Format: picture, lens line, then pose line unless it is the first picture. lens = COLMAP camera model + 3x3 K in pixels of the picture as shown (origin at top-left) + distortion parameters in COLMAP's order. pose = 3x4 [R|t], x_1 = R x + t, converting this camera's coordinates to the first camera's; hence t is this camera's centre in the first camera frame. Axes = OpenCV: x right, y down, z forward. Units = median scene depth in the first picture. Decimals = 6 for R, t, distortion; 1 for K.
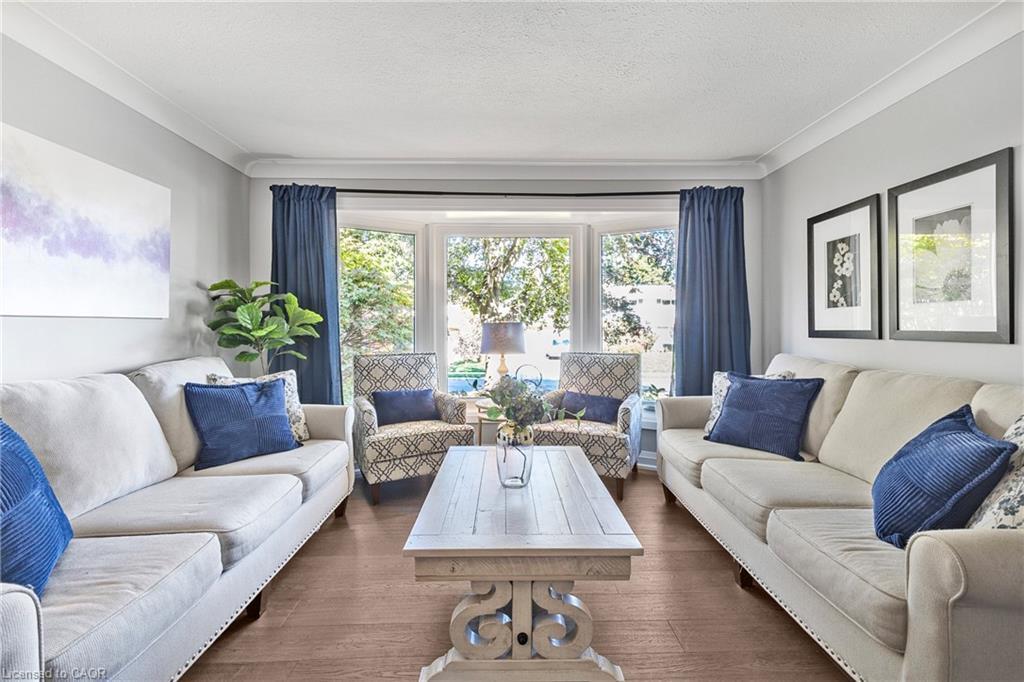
lens RADIAL K [[463.5, 0, 509.7], [0, 463.5, 331.4], [0, 0, 1]] dist [0.005684, -0.000061]
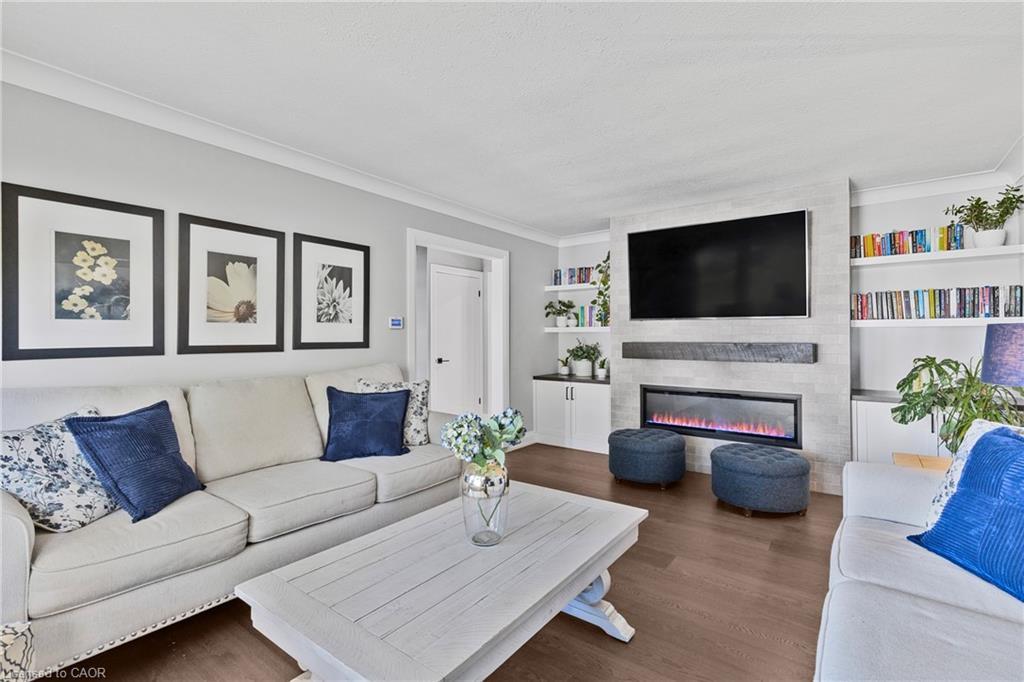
lens RADIAL K [[463.5, 0, 511.5], [0, 463.5, 337.0], [0, 0, 1]] dist [0.005684, -0.000061]
pose [[-0.799238, 0.012215, 0.600890, -0.402723], [0.019394, 0.999797, 0.005471, -0.012282], [-0.600701, 0.016027, -0.799313, 1.311485]]
